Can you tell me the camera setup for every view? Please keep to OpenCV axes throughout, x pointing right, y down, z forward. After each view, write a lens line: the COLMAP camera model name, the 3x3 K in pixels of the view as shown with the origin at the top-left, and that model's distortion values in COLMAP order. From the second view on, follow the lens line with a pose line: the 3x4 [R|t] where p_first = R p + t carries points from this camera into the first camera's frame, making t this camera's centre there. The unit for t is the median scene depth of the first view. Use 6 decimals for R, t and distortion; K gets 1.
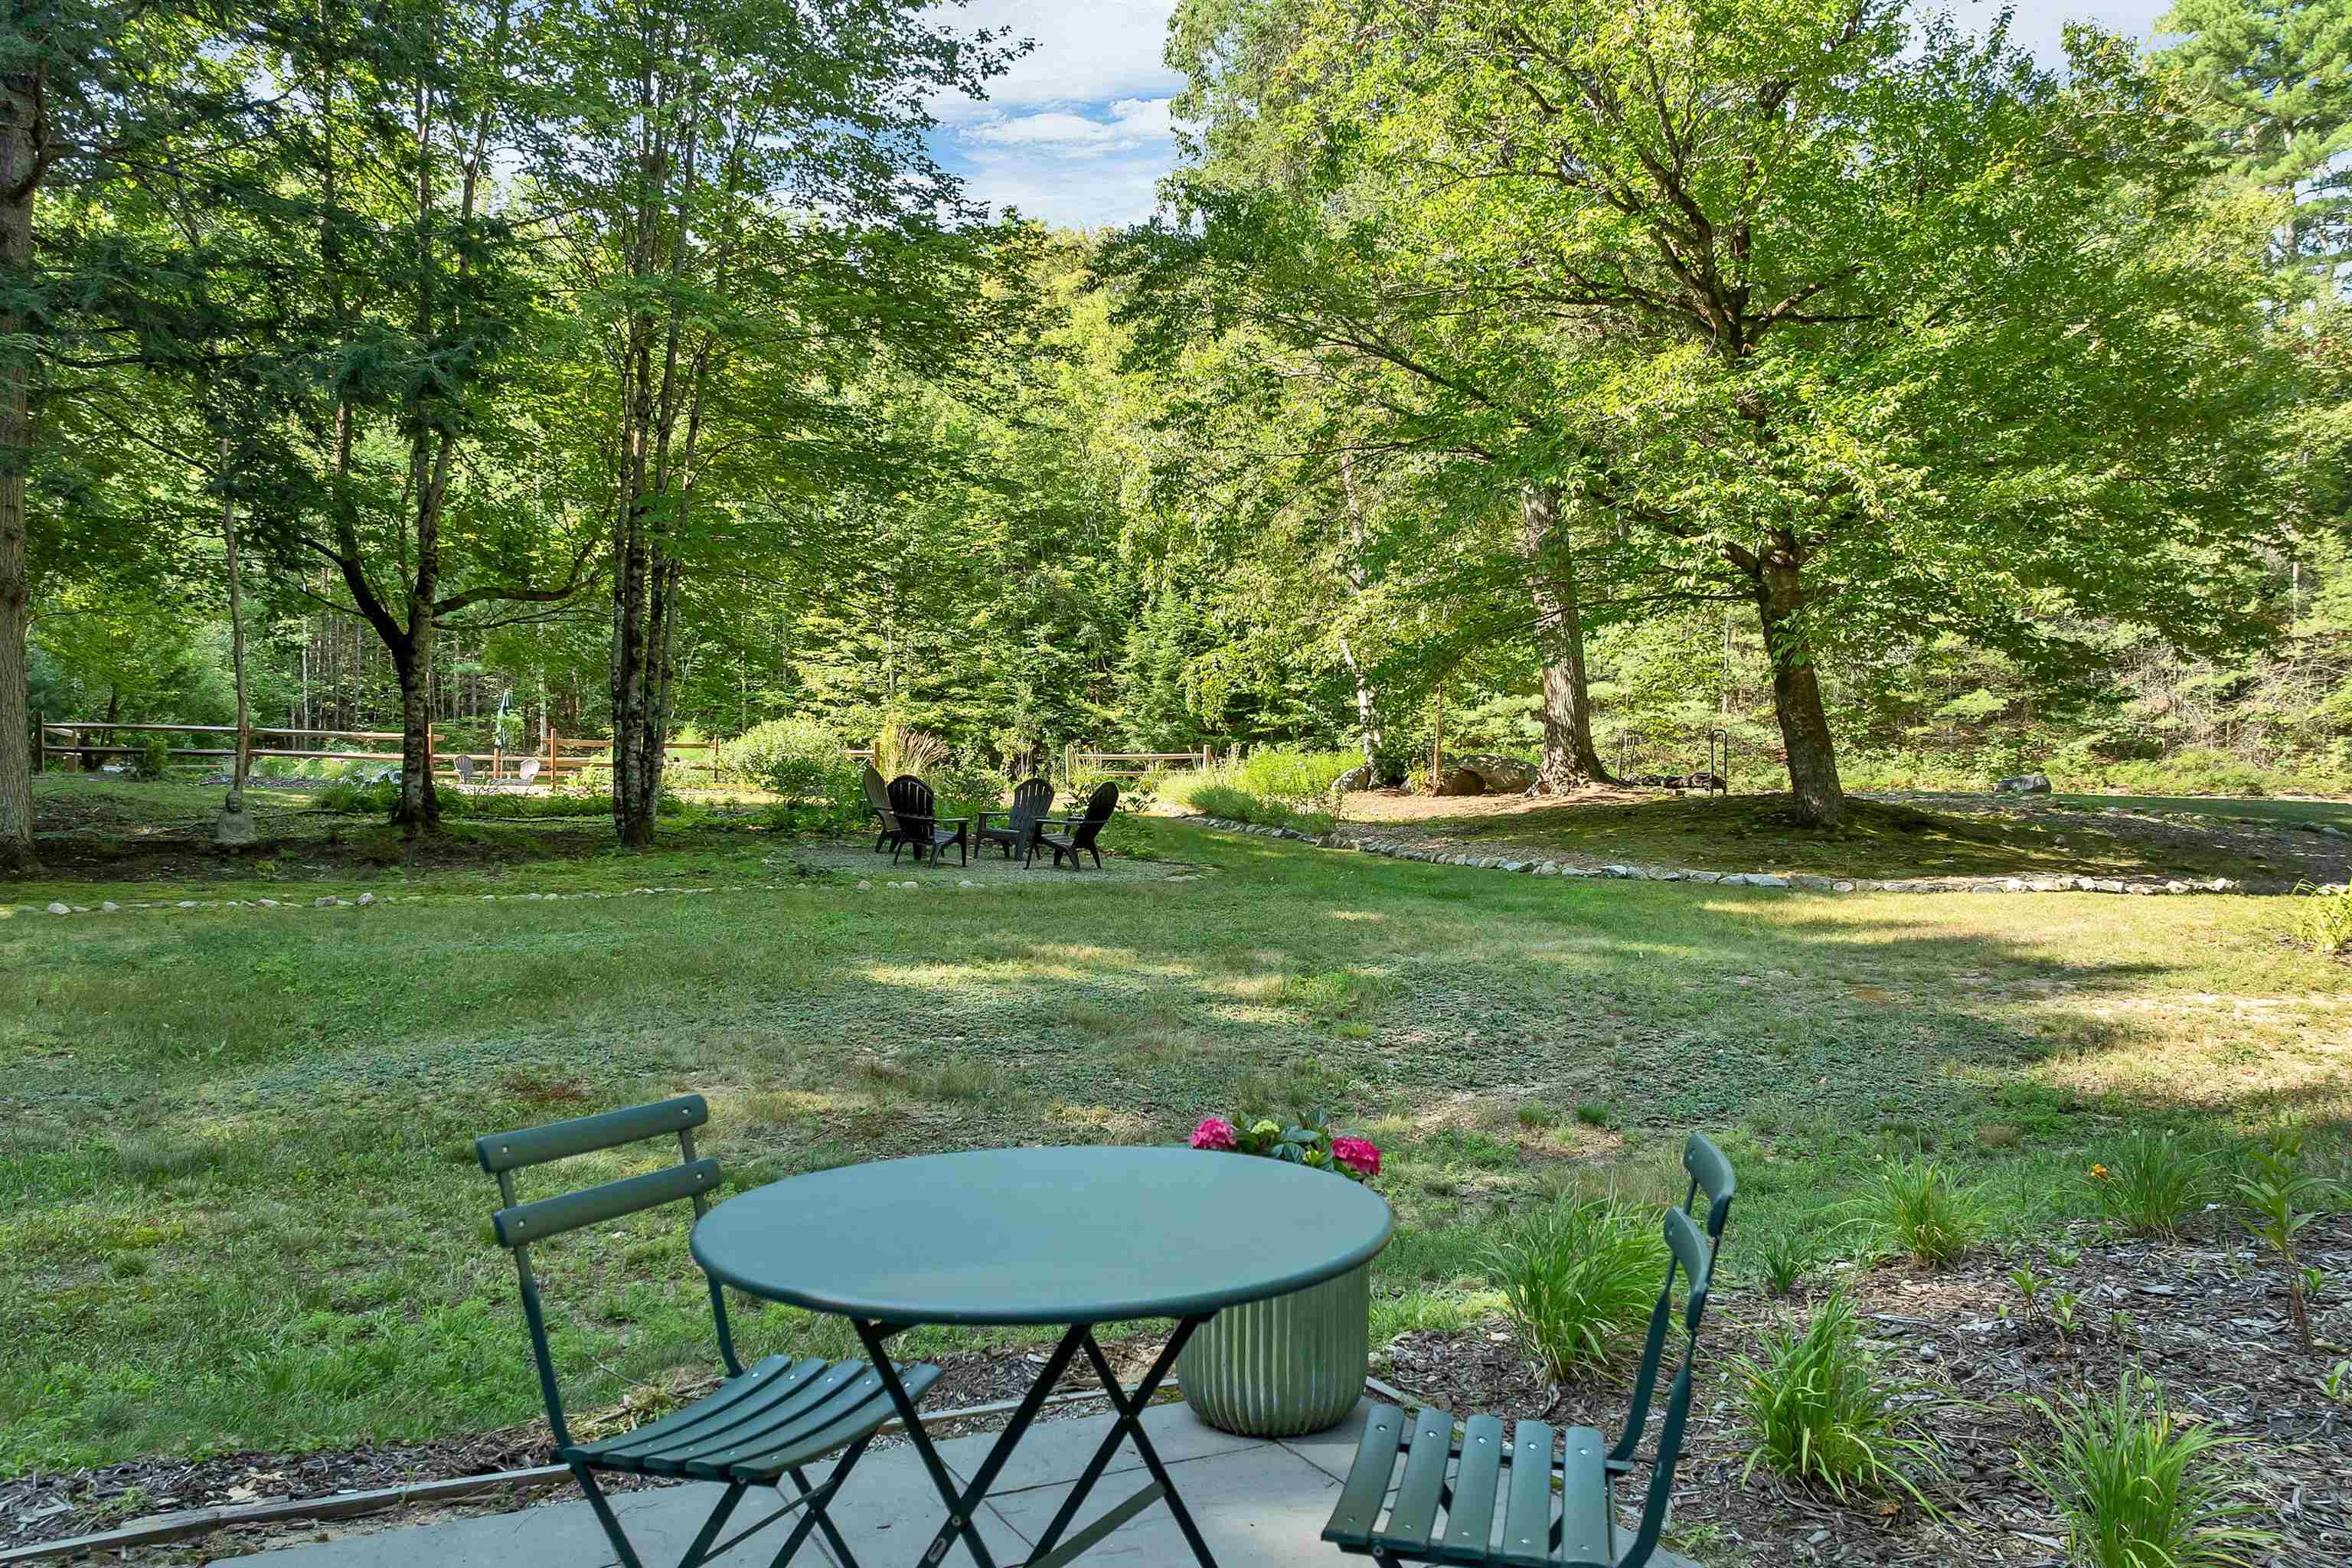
lens RADIAL K [[1657.5, 0, 1176.0], [0, 1657.5, 784.0], [0, 0, 1]] dist [0.045029, -0.001107]
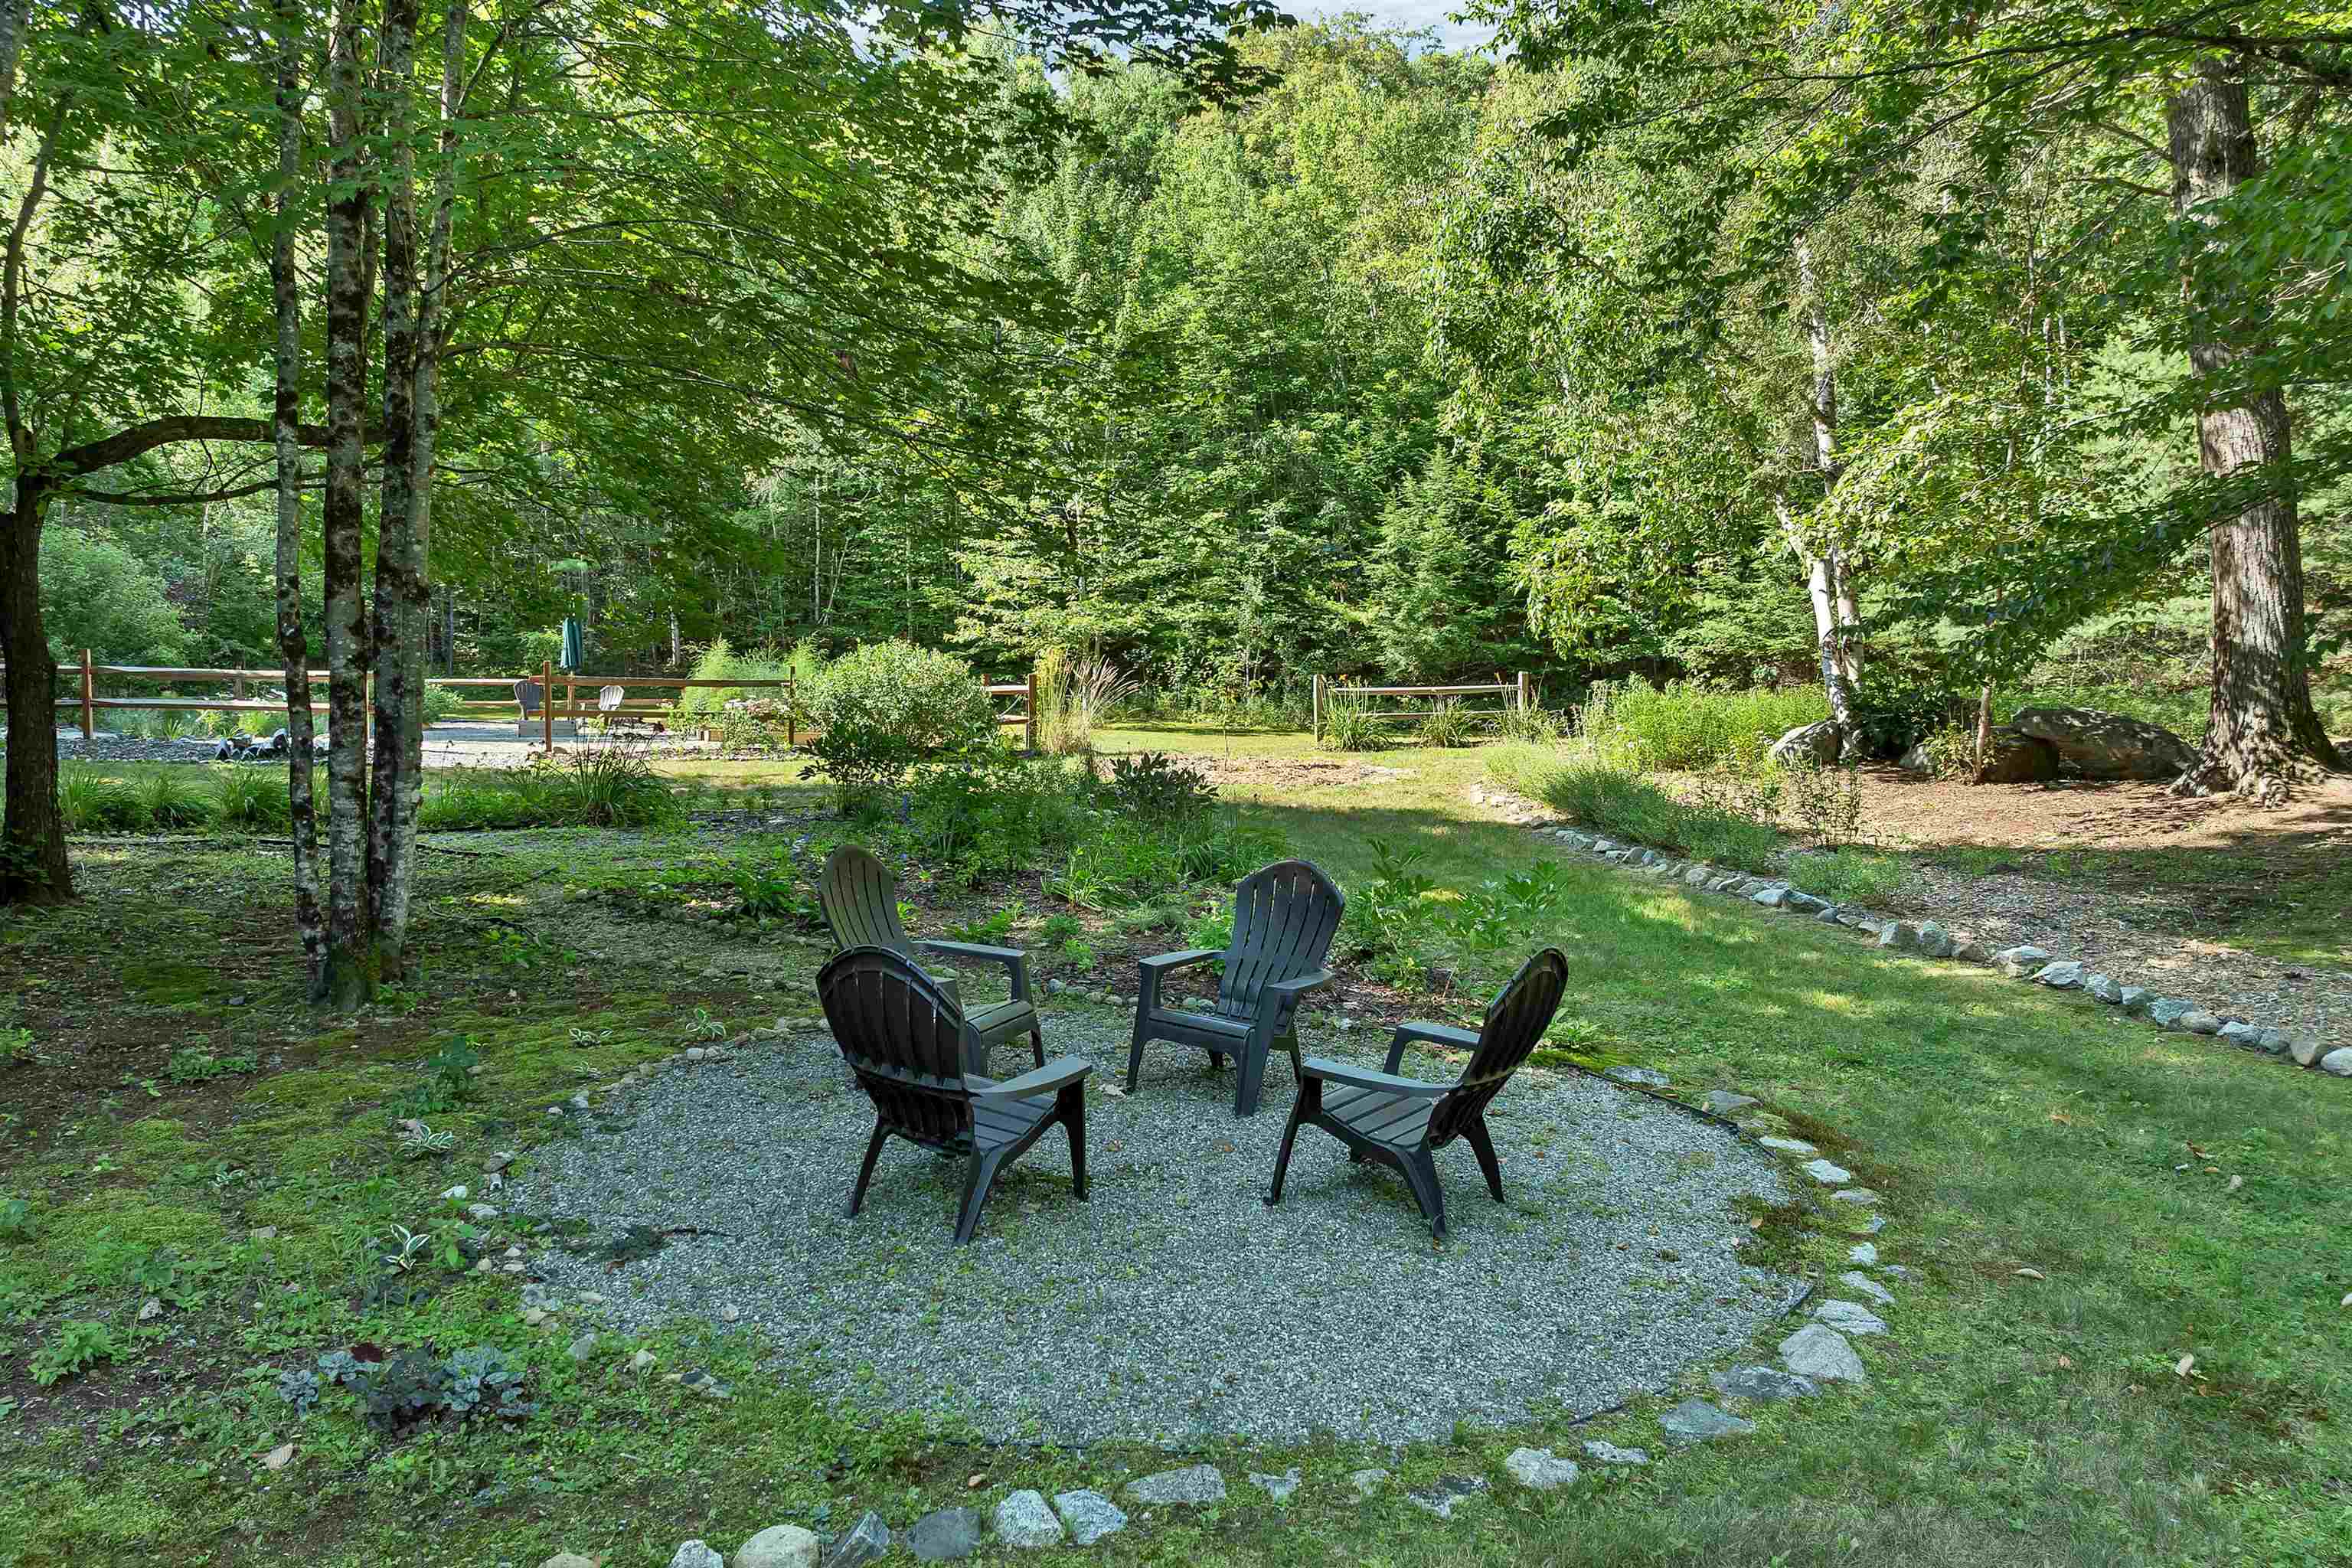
lens RADIAL K [[1631.9, 0, 1176.0], [0, 1631.9, 784.0], [0, 0, 1]] dist [-0.020732, -0.001166]
pose [[0.990842, 0.008439, -0.134759, -0.021868], [0.001024, 0.997546, 0.070004, -0.017067], [0.135019, -0.069501, 0.988402, 0.226251]]
